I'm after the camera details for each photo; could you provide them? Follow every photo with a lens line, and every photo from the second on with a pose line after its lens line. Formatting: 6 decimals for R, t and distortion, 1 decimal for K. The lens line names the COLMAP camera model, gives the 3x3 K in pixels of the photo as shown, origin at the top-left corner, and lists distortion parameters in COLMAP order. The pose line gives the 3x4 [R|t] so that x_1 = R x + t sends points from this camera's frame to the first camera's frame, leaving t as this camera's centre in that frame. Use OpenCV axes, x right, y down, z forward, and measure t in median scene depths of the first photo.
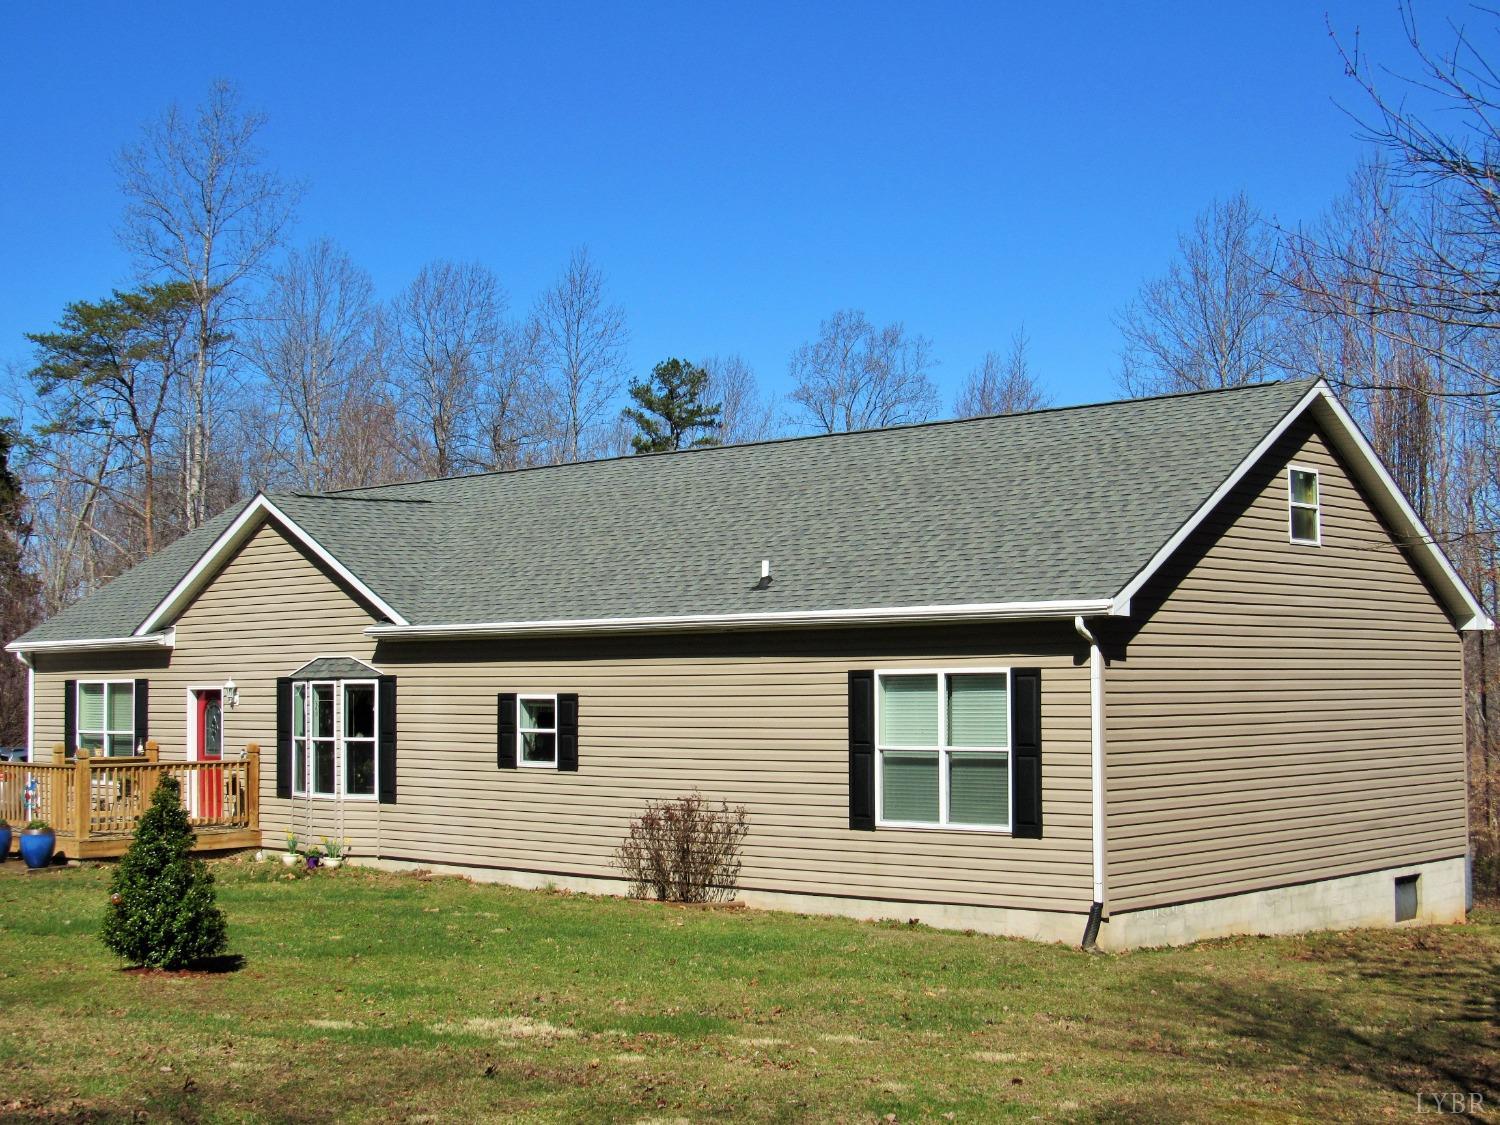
lens RADIAL K [[2118.7, 0, 750.0], [0, 2118.7, 562.5], [0, 0, 1]] dist [-0.028317, -1.955164]
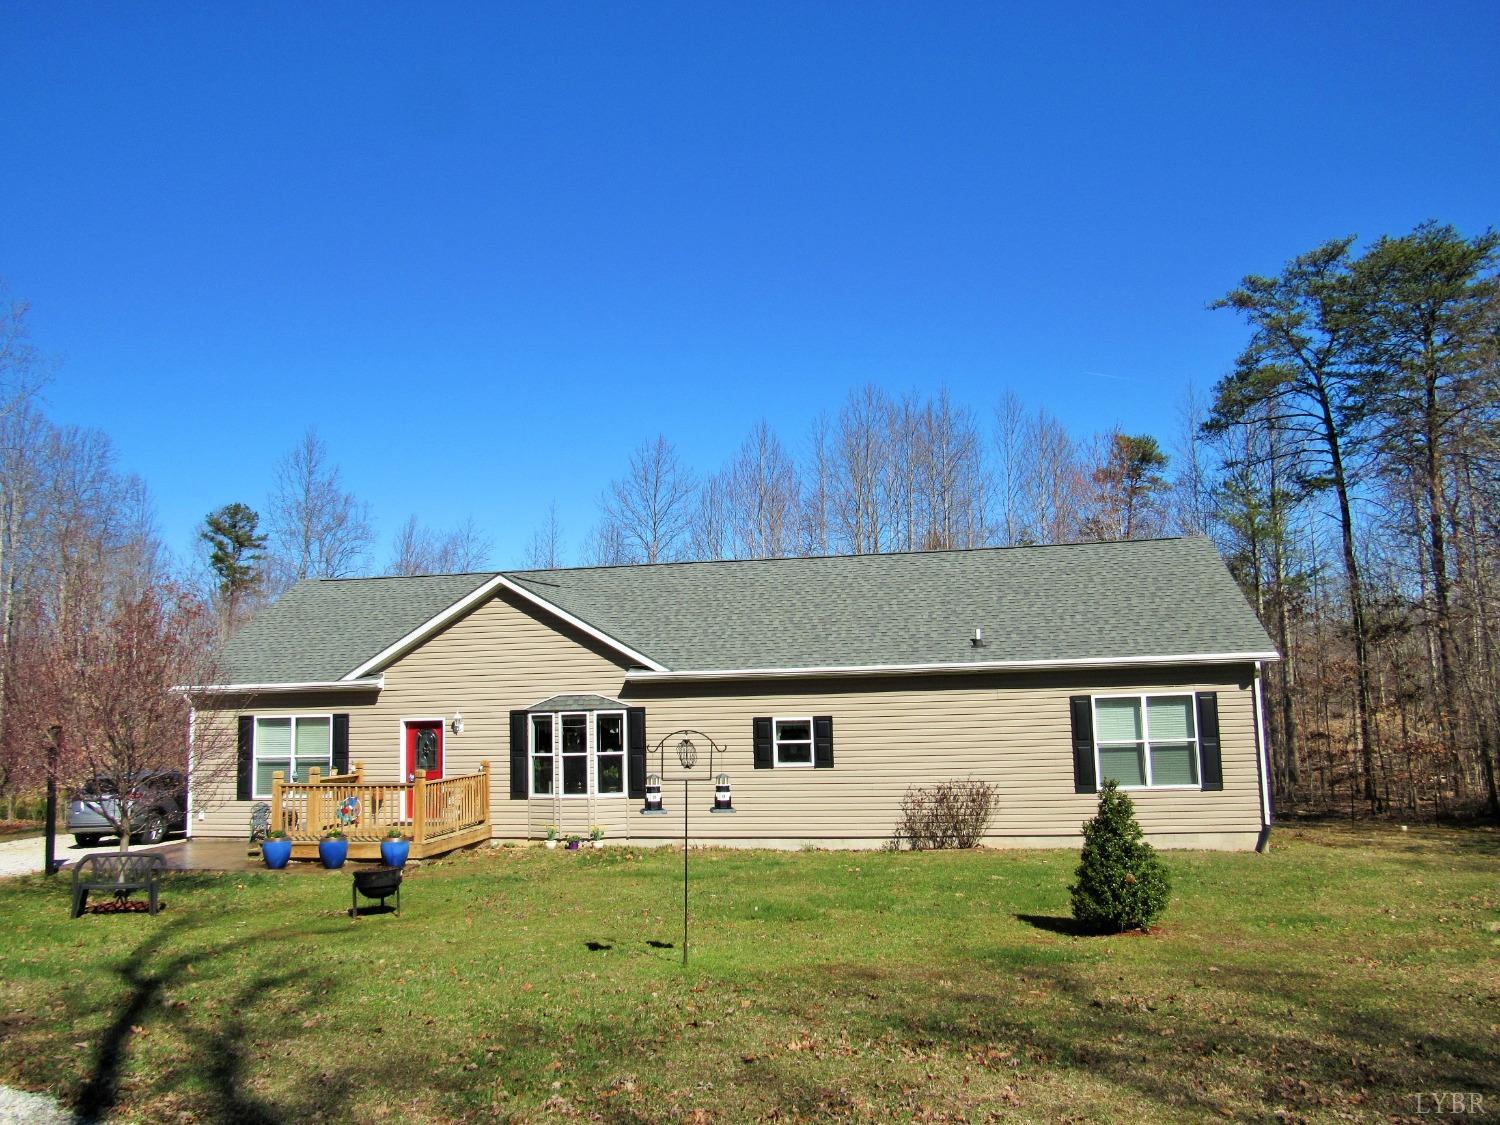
lens RADIAL K [[1269.2, 0, 750.0], [0, 1269.2, 562.5], [0, 0, 1]] dist [-0.111292, 0.006061]
pose [[0.864500, 0.048730, 0.500266, -0.528778], [-0.013495, 0.997181, -0.073812, 0.018506], [-0.502452, 0.057060, 0.862720, 0.225674]]
